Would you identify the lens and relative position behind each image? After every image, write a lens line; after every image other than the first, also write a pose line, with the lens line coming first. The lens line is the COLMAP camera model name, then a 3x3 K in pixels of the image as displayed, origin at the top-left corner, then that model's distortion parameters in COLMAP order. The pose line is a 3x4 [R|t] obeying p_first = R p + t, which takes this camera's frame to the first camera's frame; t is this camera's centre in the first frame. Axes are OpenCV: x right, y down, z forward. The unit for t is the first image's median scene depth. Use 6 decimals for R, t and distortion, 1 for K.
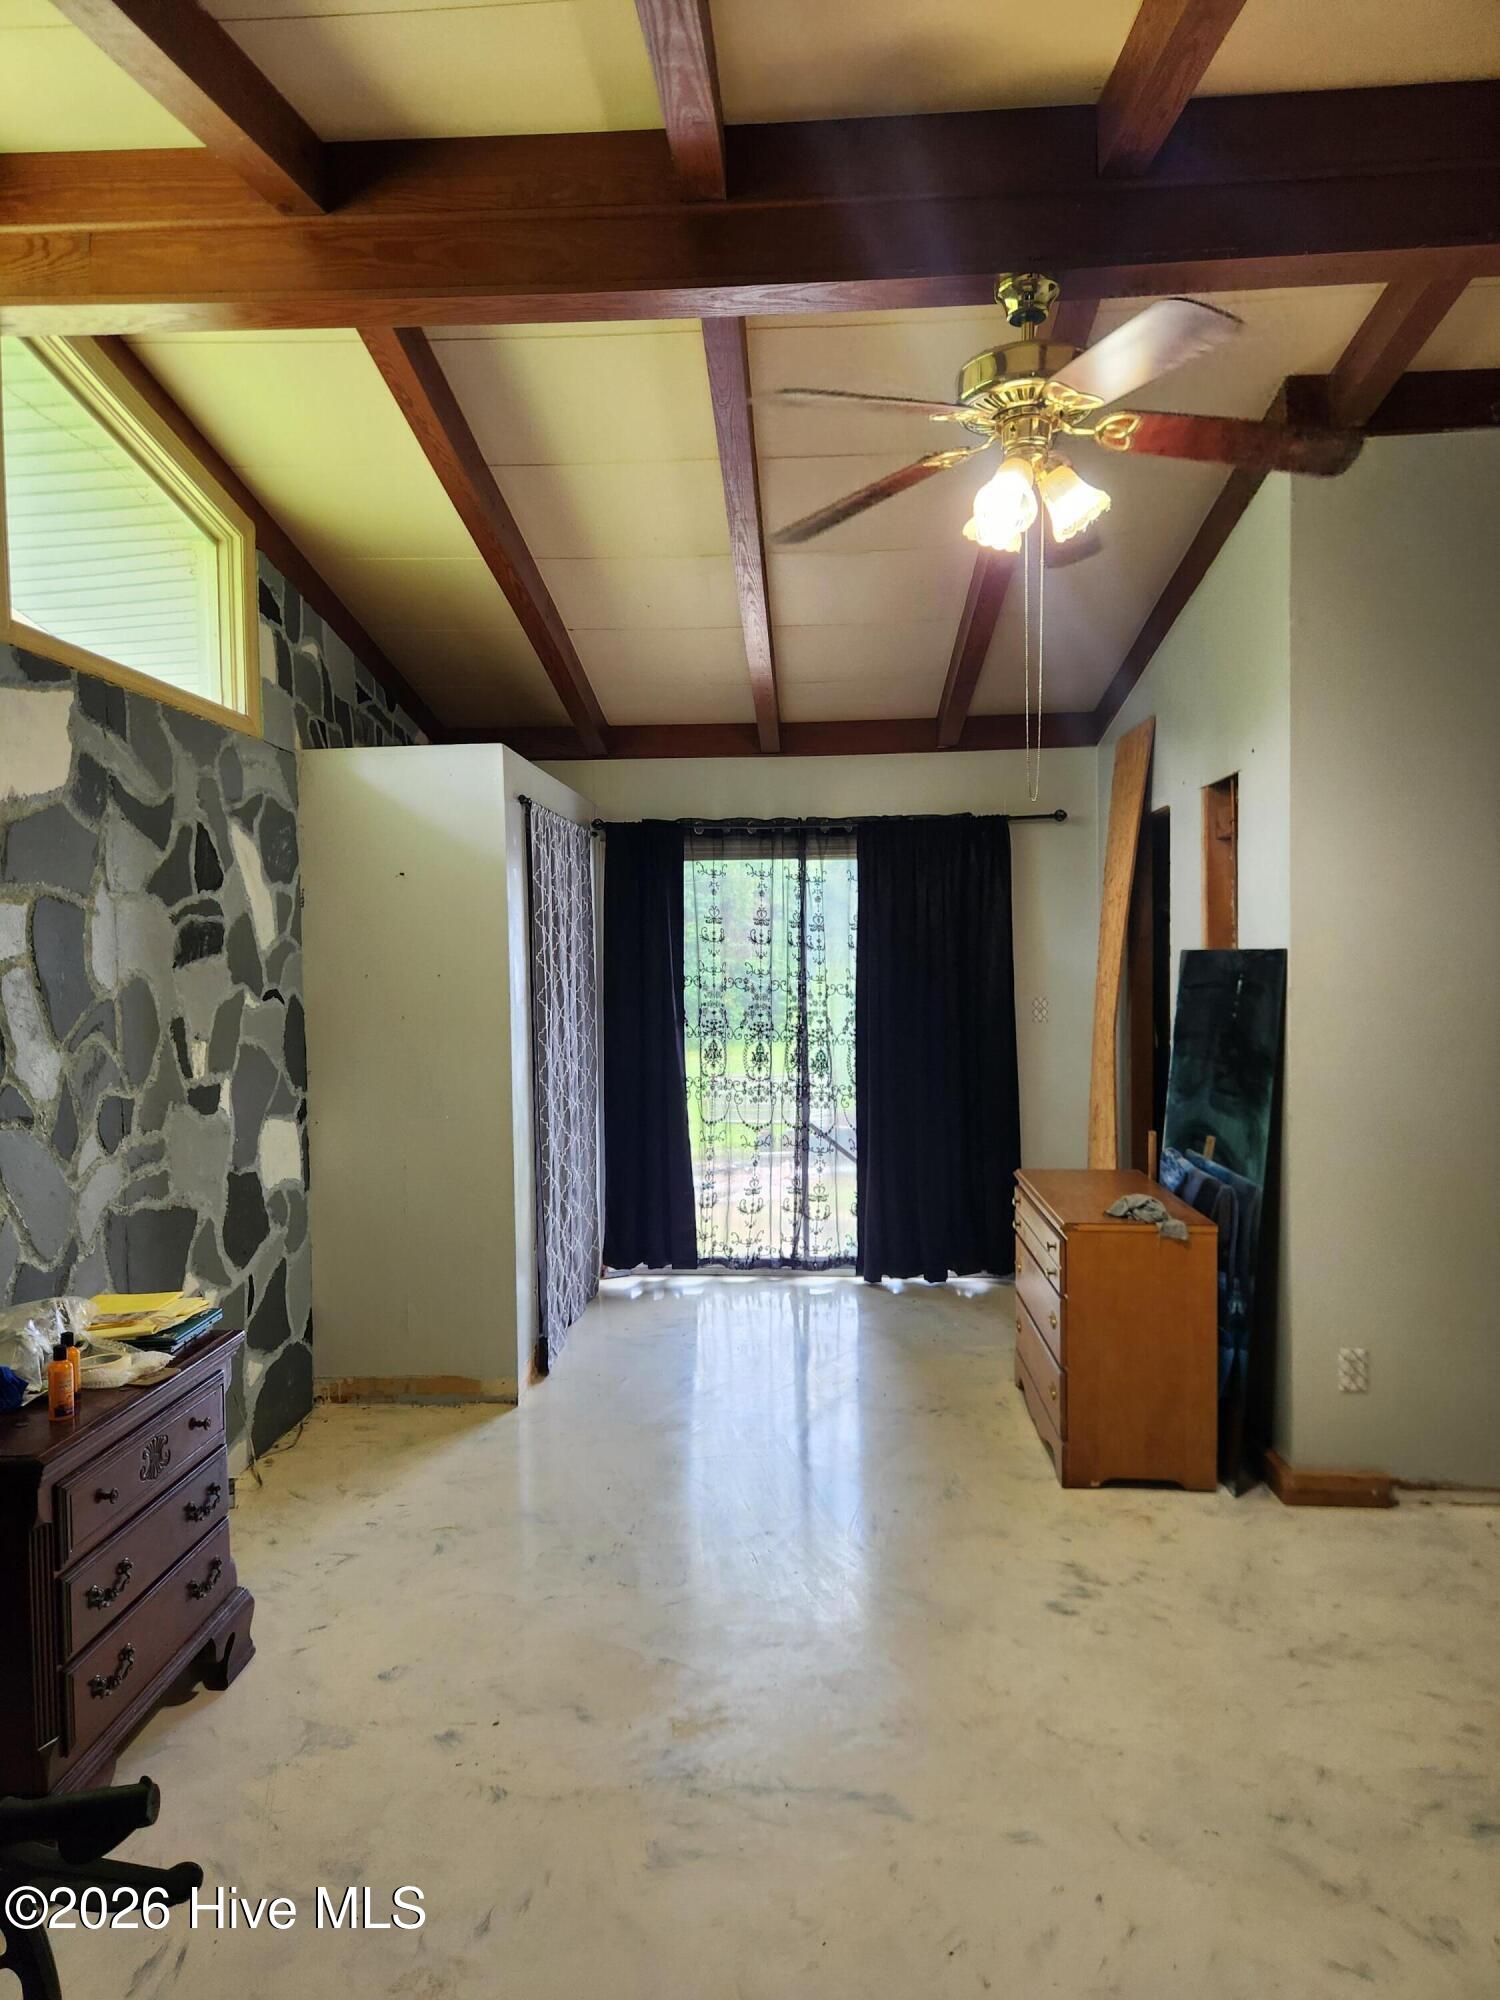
lens RADIAL K [[1355.3, 0, 733.9], [0, 1355.3, 1026.0], [0, 0, 1]] dist [0.075184, -0.058010]
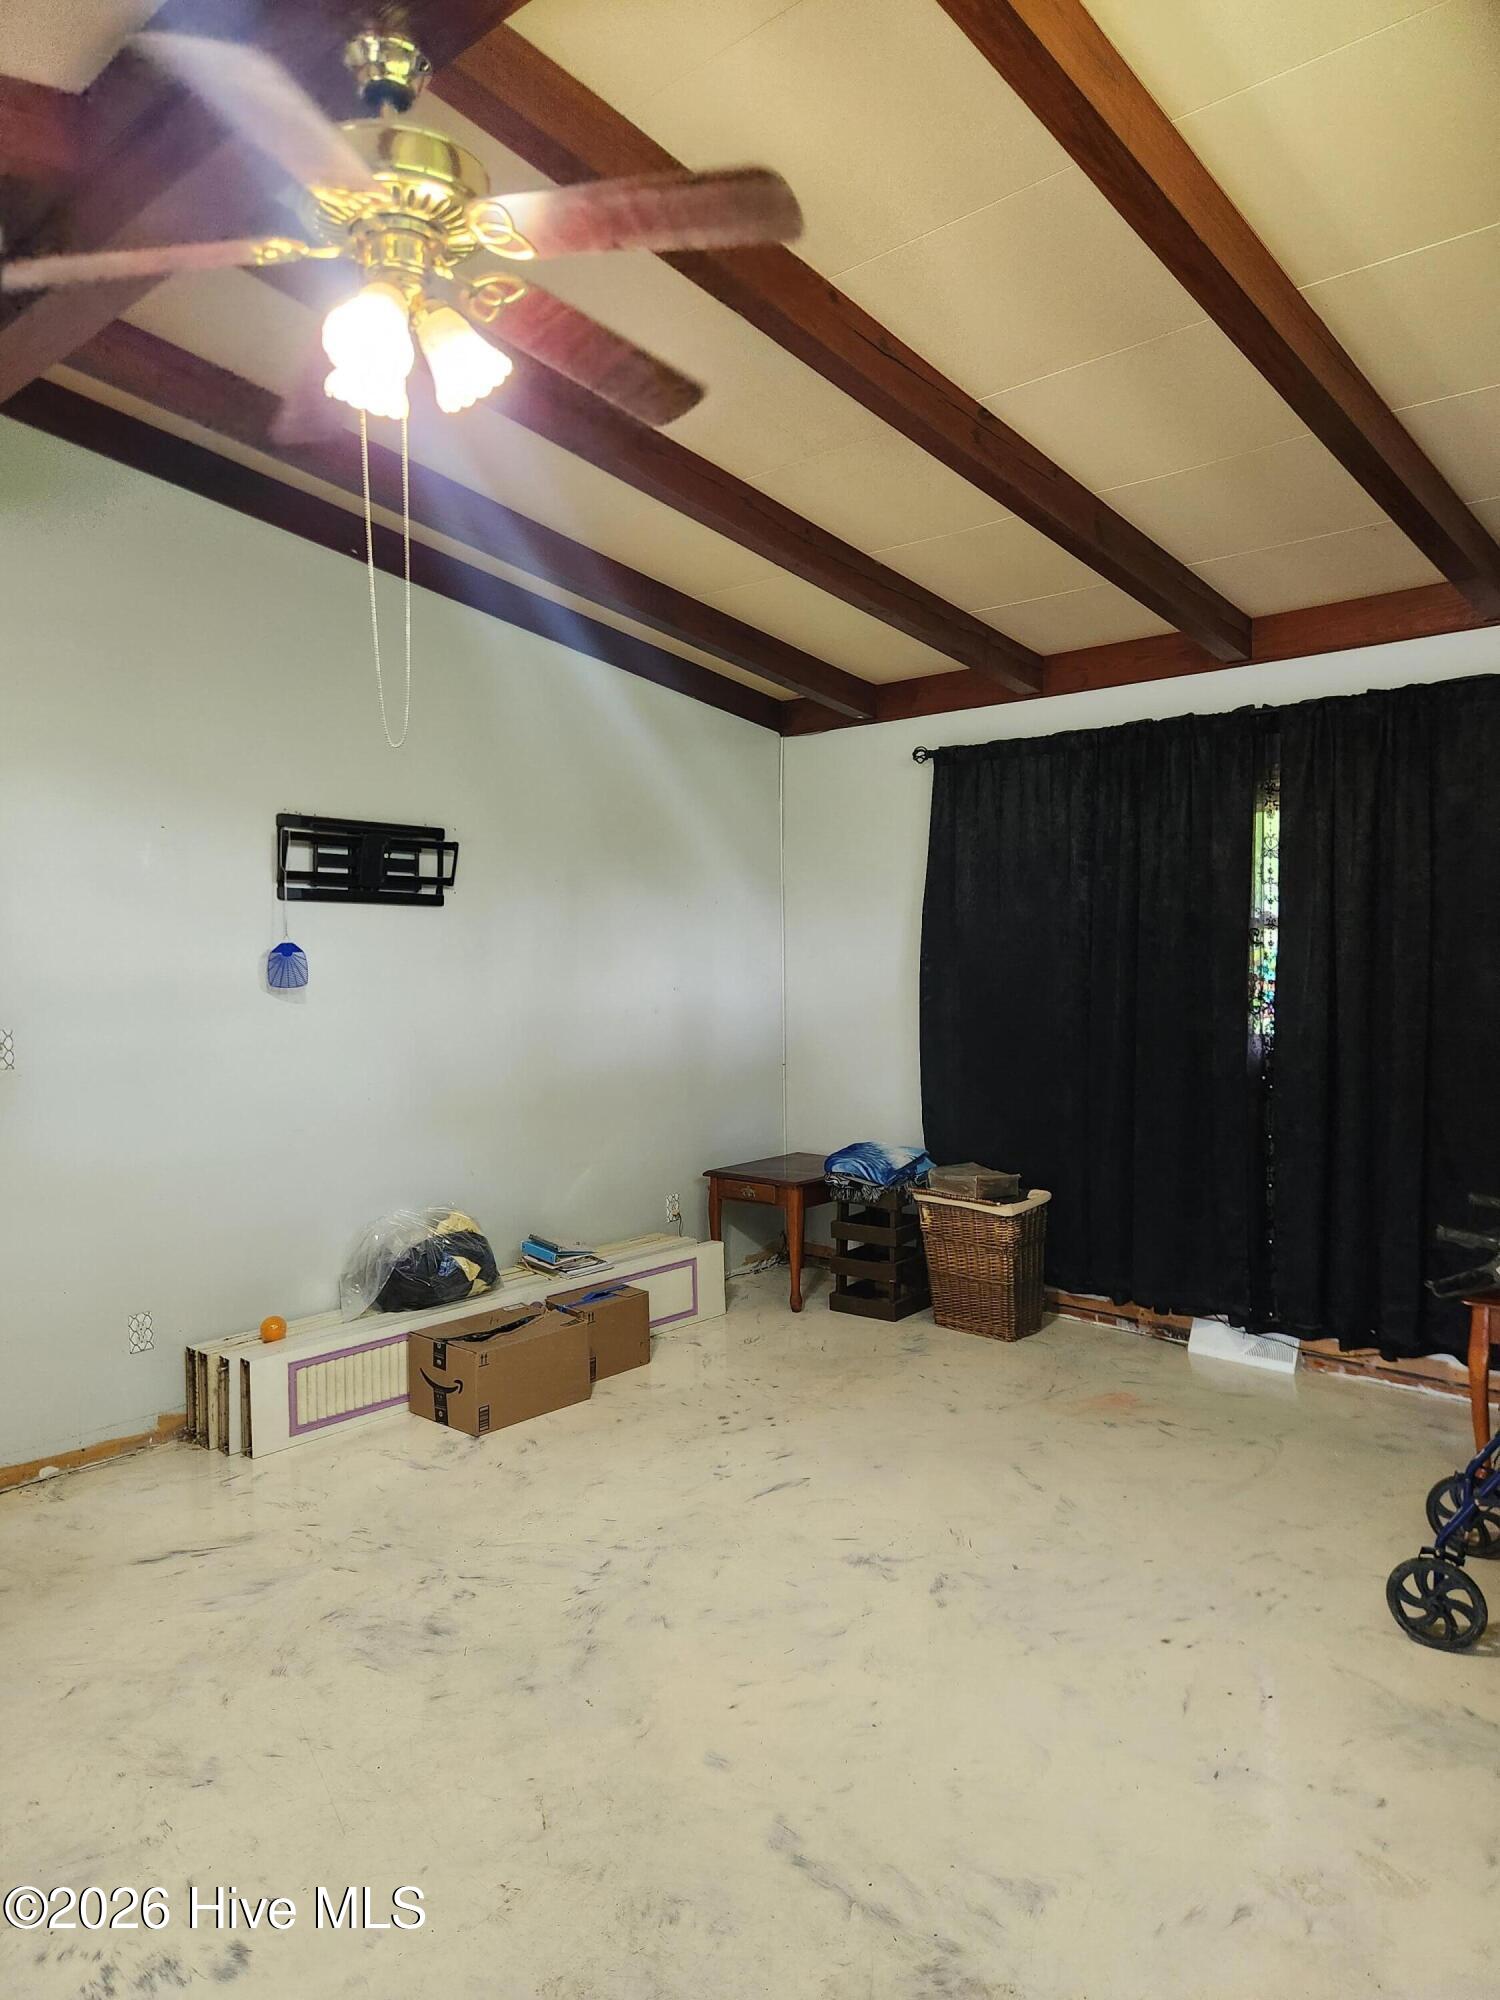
lens RADIAL K [[1354.6, 0, 750.6], [0, 1354.6, 982.8], [0, 0, 1]] dist [0.066183, -0.055886]
pose [[-0.778088, 0.007217, 0.628113, -0.362170], [0.061347, 0.996027, 0.064551, -0.060689], [-0.625152, 0.088759, -0.775440, 1.312356]]
